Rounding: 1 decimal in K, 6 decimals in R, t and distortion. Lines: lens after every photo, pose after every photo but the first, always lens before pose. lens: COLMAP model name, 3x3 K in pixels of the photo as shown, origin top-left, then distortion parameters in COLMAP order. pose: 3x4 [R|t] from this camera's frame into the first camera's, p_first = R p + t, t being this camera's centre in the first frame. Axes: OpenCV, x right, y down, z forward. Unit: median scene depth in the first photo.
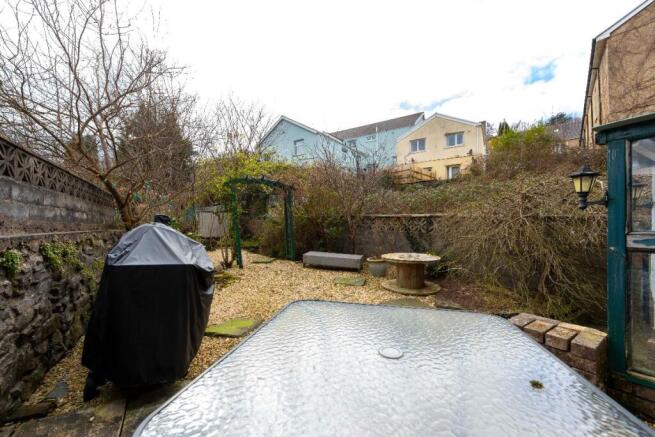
lens RADIAL K [[262.5, 0, 332.7], [0, 262.5, 220.3], [0, 0, 1]] dist [-0.003218, -0.000194]
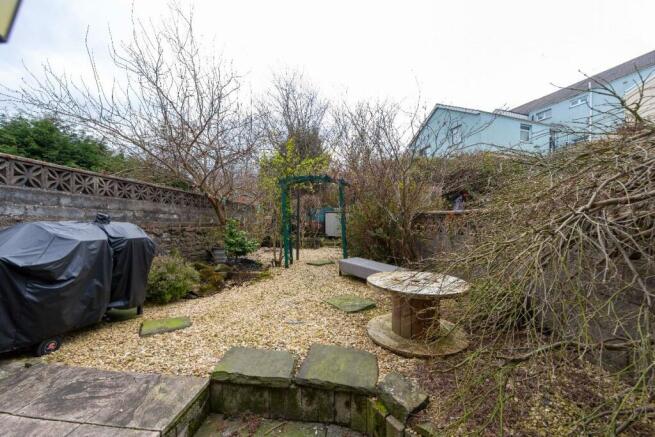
lens RADIAL K [[262.5, 0, 326.3], [0, 262.5, 220.3], [0, 0, 1]] dist [-0.003218, -0.000194]
pose [[0.771748, 0.001991, -0.635926, 0.092932], [-0.003152, 0.999995, -0.000693, 0.000495], [0.635921, 0.002539, 0.771750, 0.075587]]
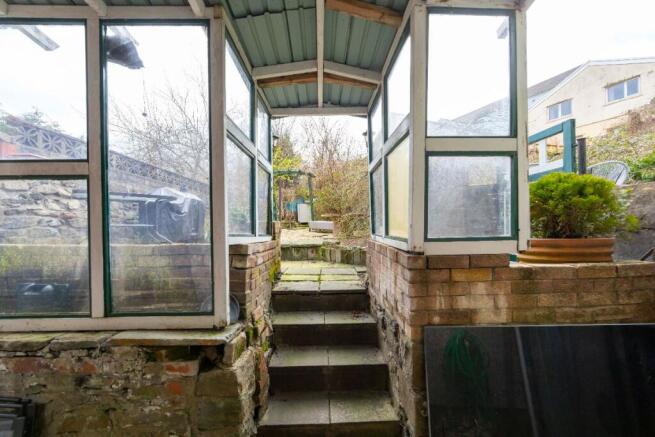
lens RADIAL K [[262.5, 0, 328.3], [0, 262.5, 222.9], [0, 0, 1]] dist [-0.003218, -0.000194]
pose [[0.842329, -0.013635, -0.538791, 0.166347], [0.018591, 0.999820, 0.003763, 0.030680], [0.538643, -0.013186, 0.842431, -0.021372]]
